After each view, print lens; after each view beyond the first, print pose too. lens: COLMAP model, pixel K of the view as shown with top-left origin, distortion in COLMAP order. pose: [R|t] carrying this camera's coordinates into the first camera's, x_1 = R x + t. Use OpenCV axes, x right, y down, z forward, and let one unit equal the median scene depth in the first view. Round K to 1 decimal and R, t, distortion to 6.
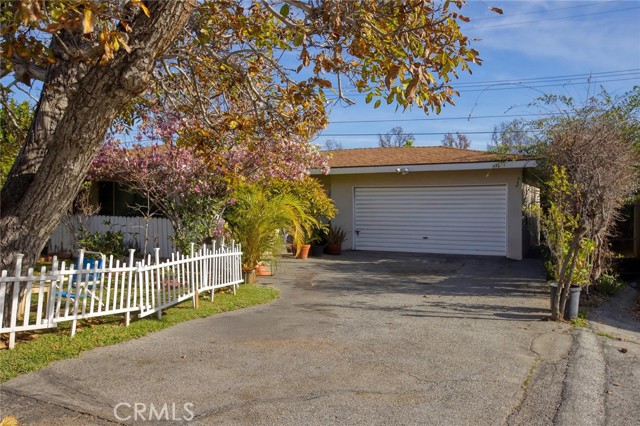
lens RADIAL K [[567.9, 0, 319.9], [0, 567.9, 213.6], [0, 0, 1]] dist [0.106163, 0.005879]
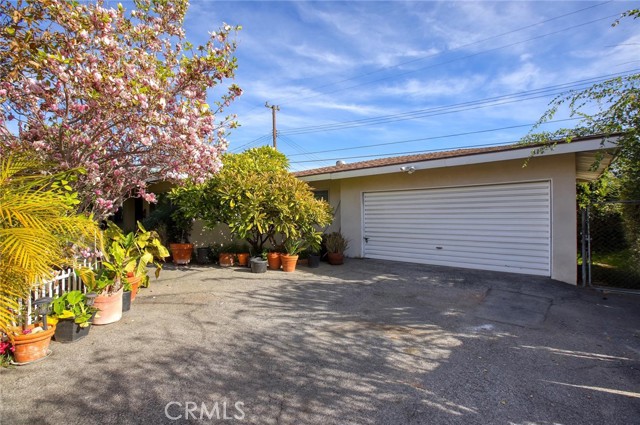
lens RADIAL K [[296.3, 0, 319.3], [0, 296.3, 215.7], [0, 0, 1]] dist [-0.026940, 0.004511]
pose [[0.967076, -0.007811, -0.254368, 0.128939], [0.004132, 0.999879, -0.014998, -0.000040], [0.254454, 0.013453, 0.966991, 0.546254]]
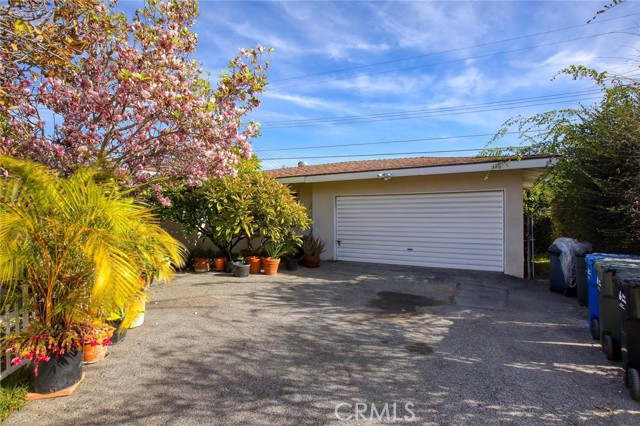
lens RADIAL K [[329.6, 0, 318.1], [0, 329.6, 224.7], [0, 0, 1]] dist [-0.018416, -0.002794]
pose [[0.998313, -0.001008, -0.058052, 0.070066], [0.001596, 0.999948, 0.010077, -0.003403], [0.058039, -0.010153, 0.998263, 0.476113]]
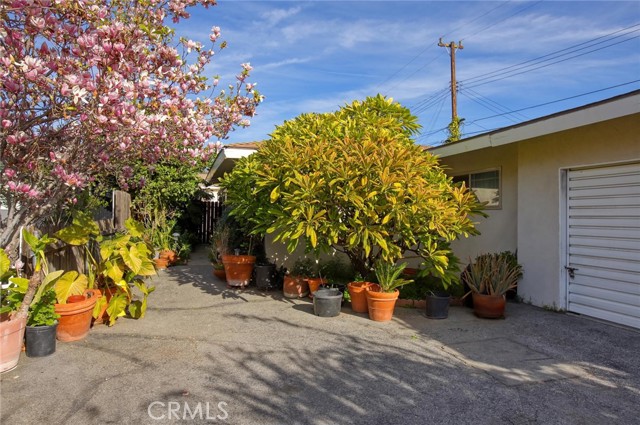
lens RADIAL K [[419.8, 0, 324.1], [0, 419.8, 213.9], [0, 0, 1]] dist [-0.002663, 0.005026]
pose [[0.703510, 0.000595, -0.710685, 0.179382], [-0.024723, 0.999415, -0.023637, 0.000564], [0.710255, 0.034199, 0.703114, 0.695731]]
